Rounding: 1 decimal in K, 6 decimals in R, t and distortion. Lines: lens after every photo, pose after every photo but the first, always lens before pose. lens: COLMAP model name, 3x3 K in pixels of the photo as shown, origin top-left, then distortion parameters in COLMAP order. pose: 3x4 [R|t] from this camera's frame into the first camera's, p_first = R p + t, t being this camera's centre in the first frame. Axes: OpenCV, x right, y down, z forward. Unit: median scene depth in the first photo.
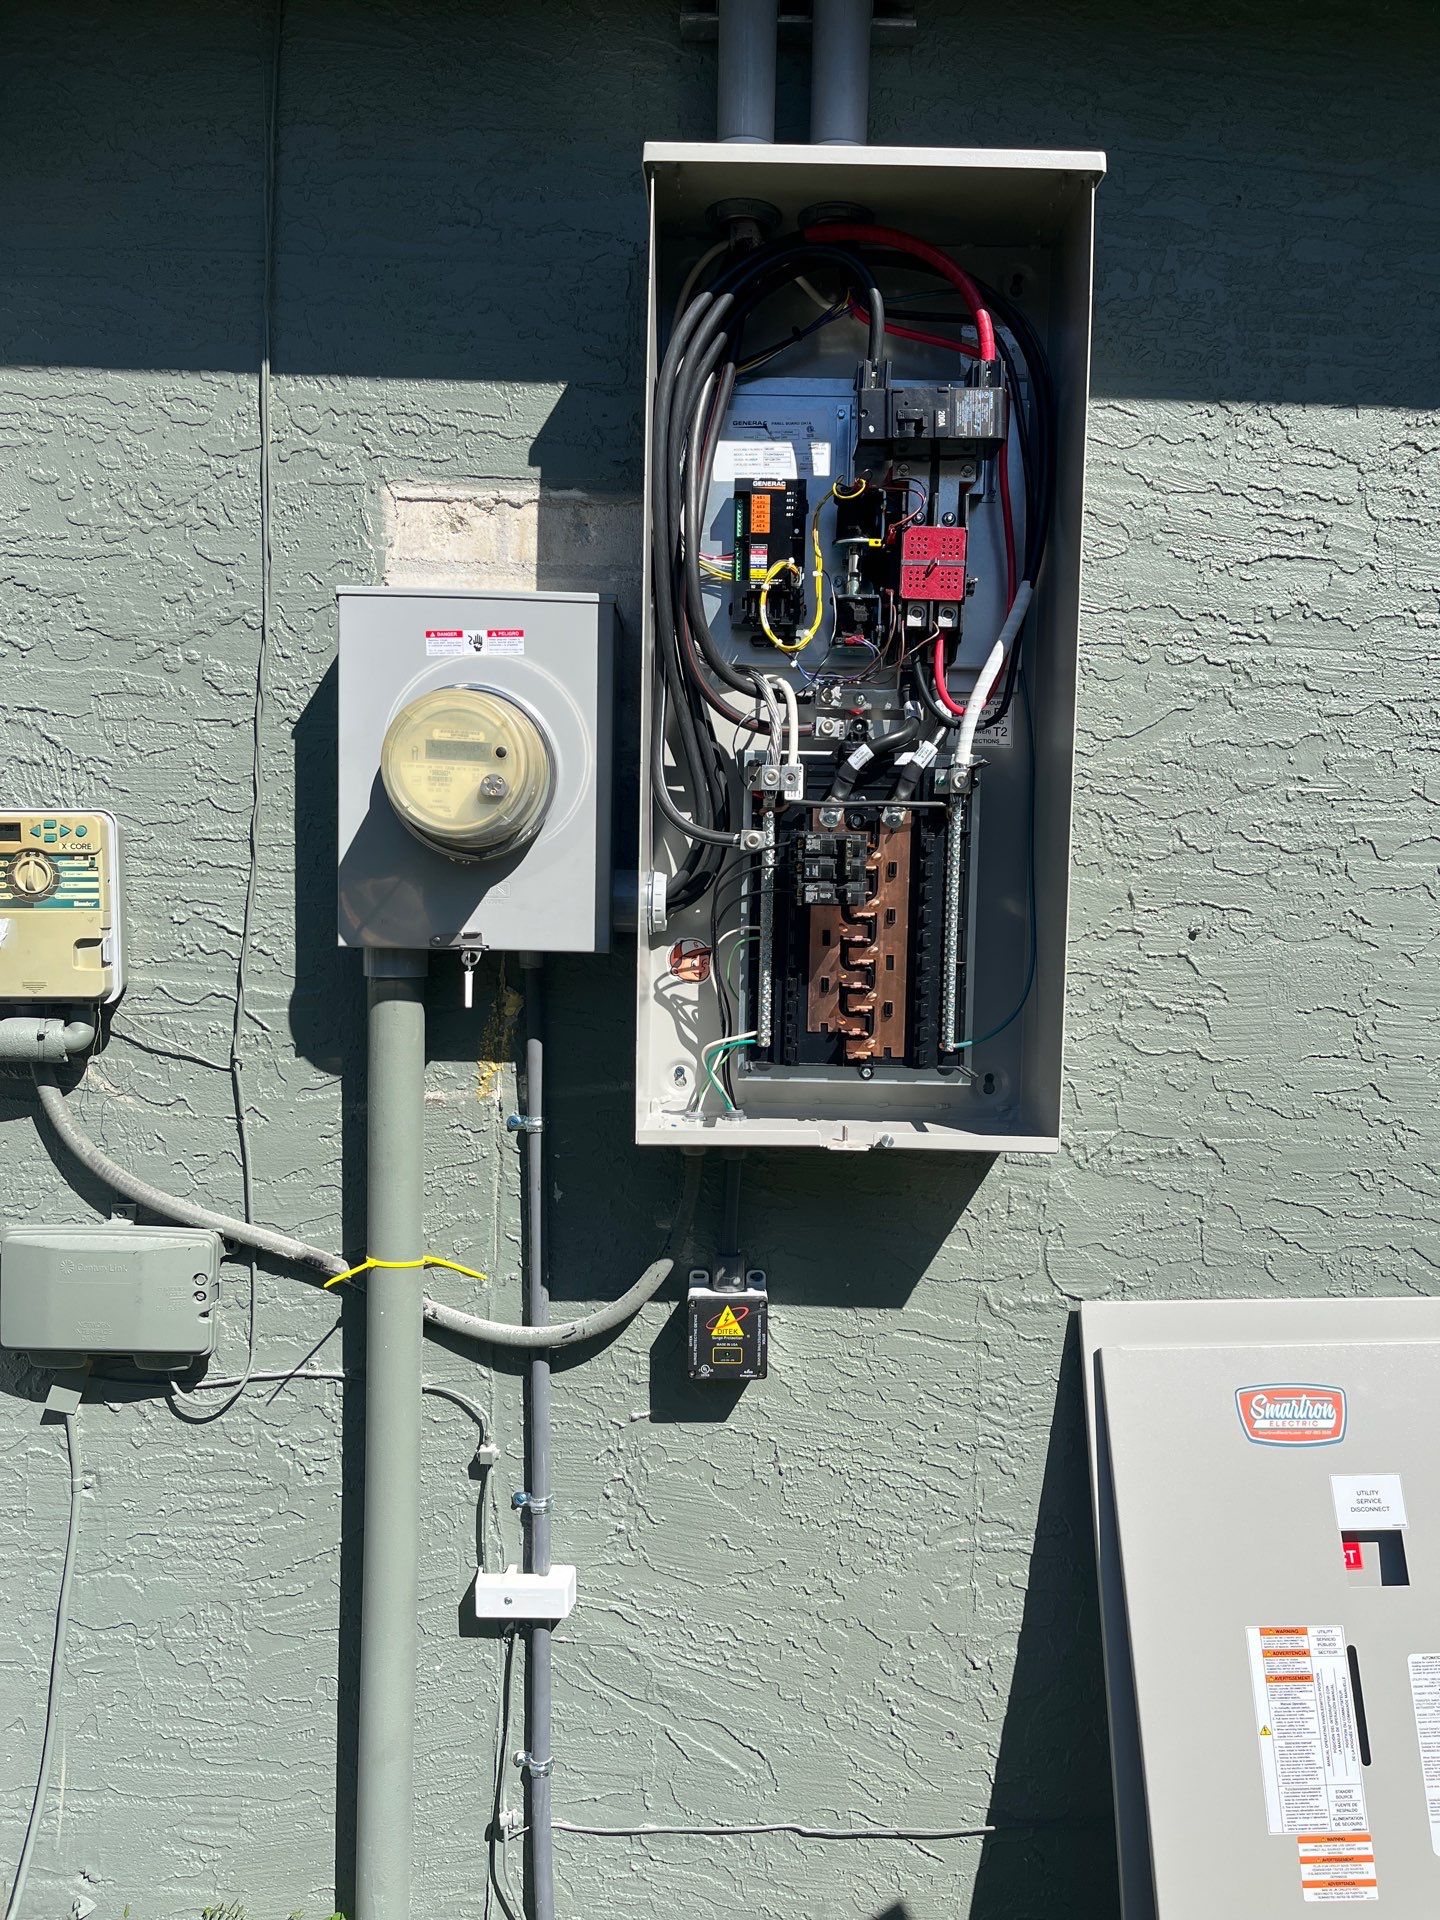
lens RADIAL K [[1497.5, 0, 720.0], [0, 1497.5, 960.0], [0, 0, 1]] dist [0.058561, -0.032691]
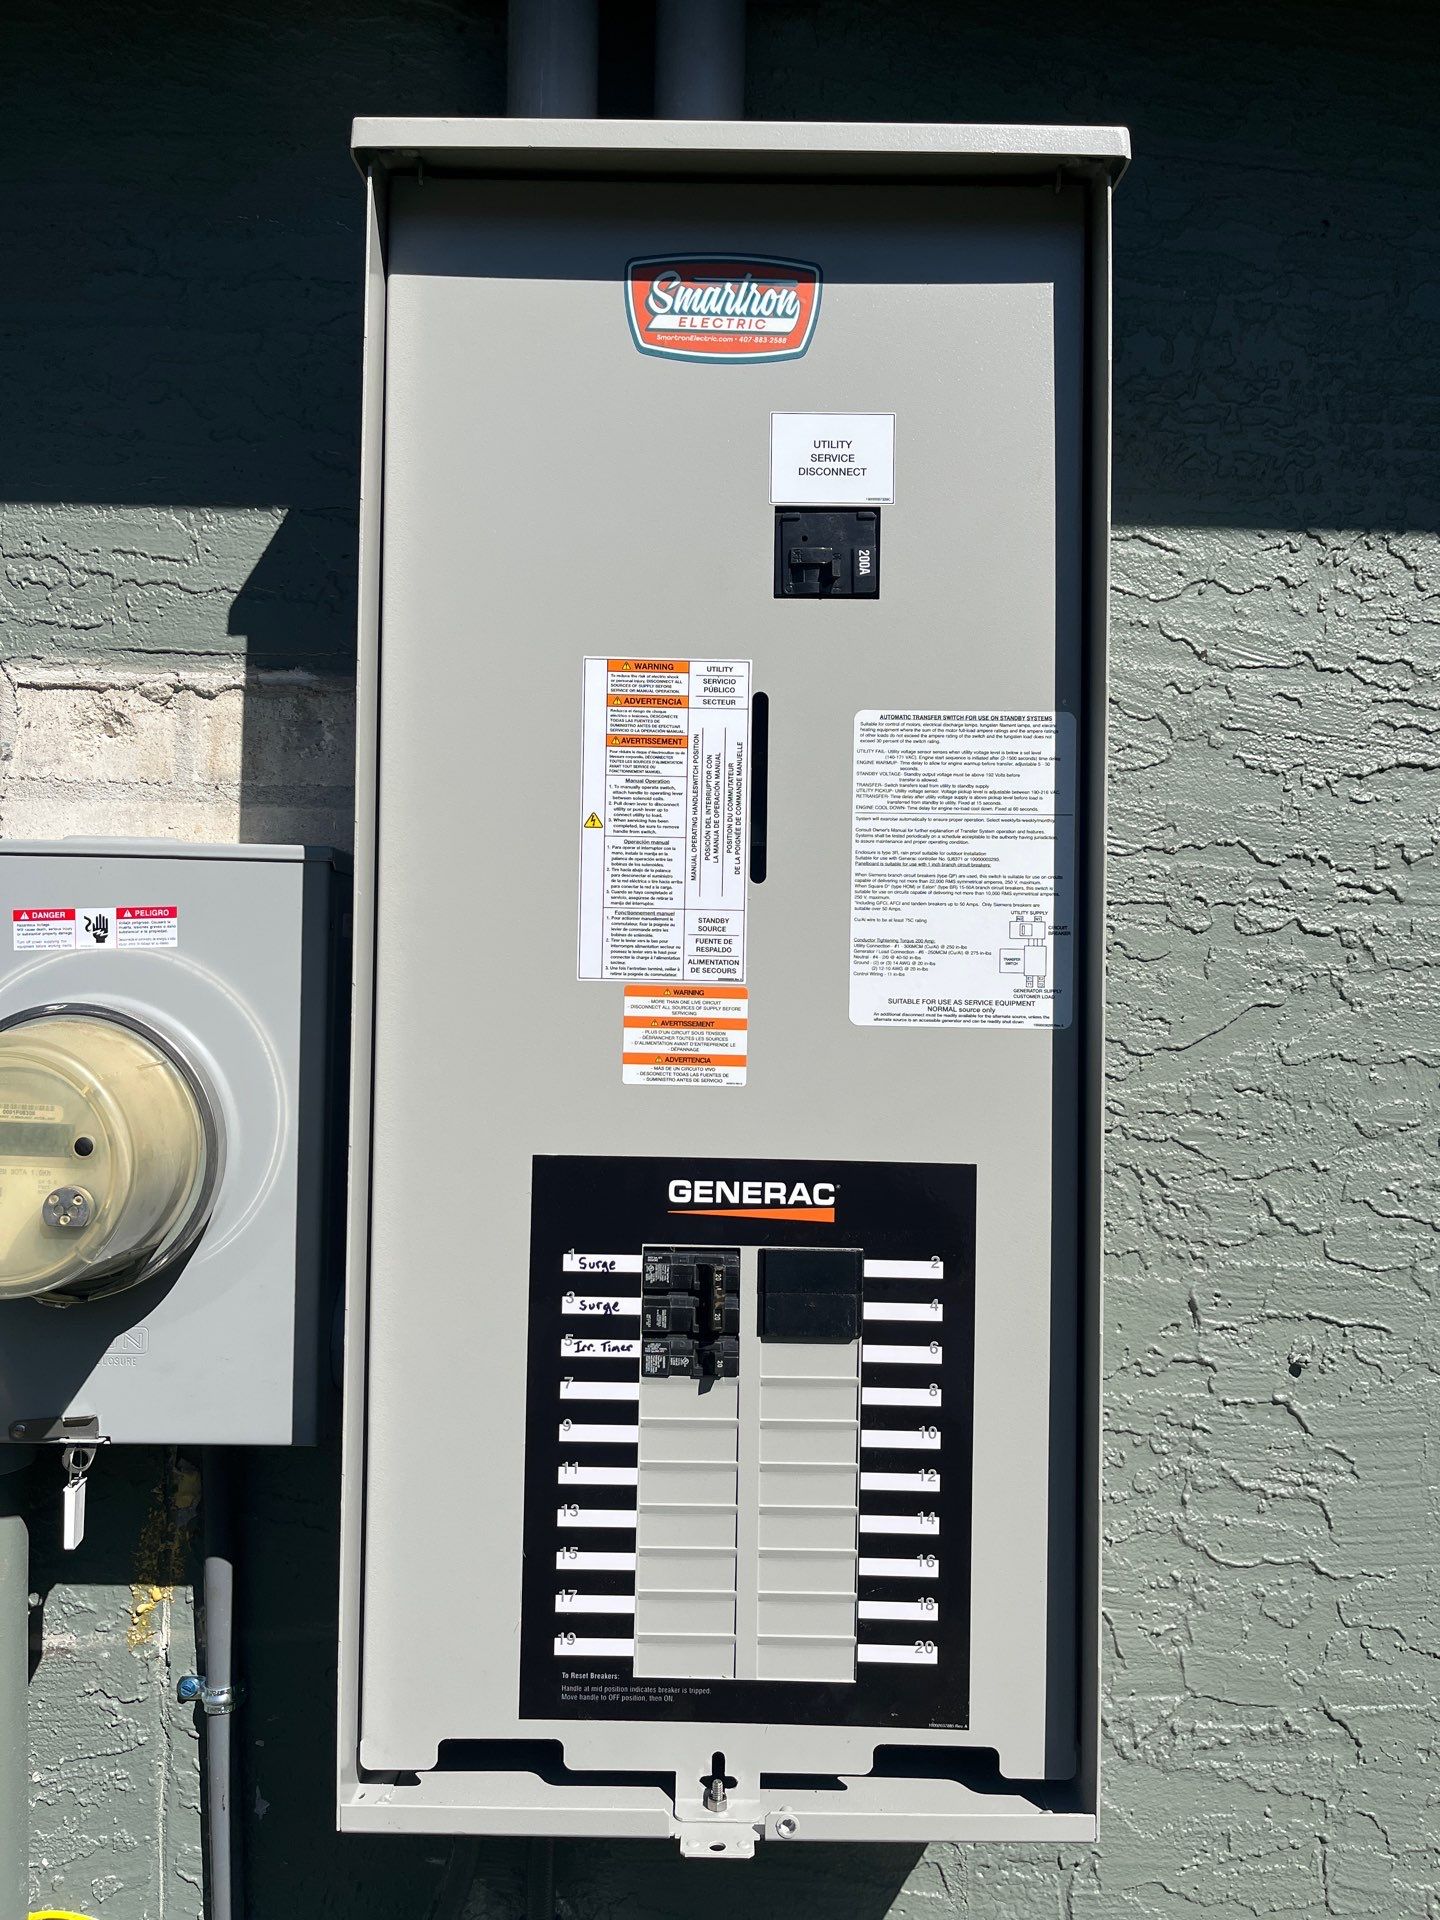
lens RADIAL K [[1526.5, 0, 683.0], [0, 1526.5, 958.6], [0, 0, 1]] dist [0.076020, -0.097400]
pose [[0.999926, -0.005677, -0.010773, 0.071903], [0.004851, 0.997155, -0.075223, -0.139471], [0.011169, 0.075165, 0.997109, 0.359451]]
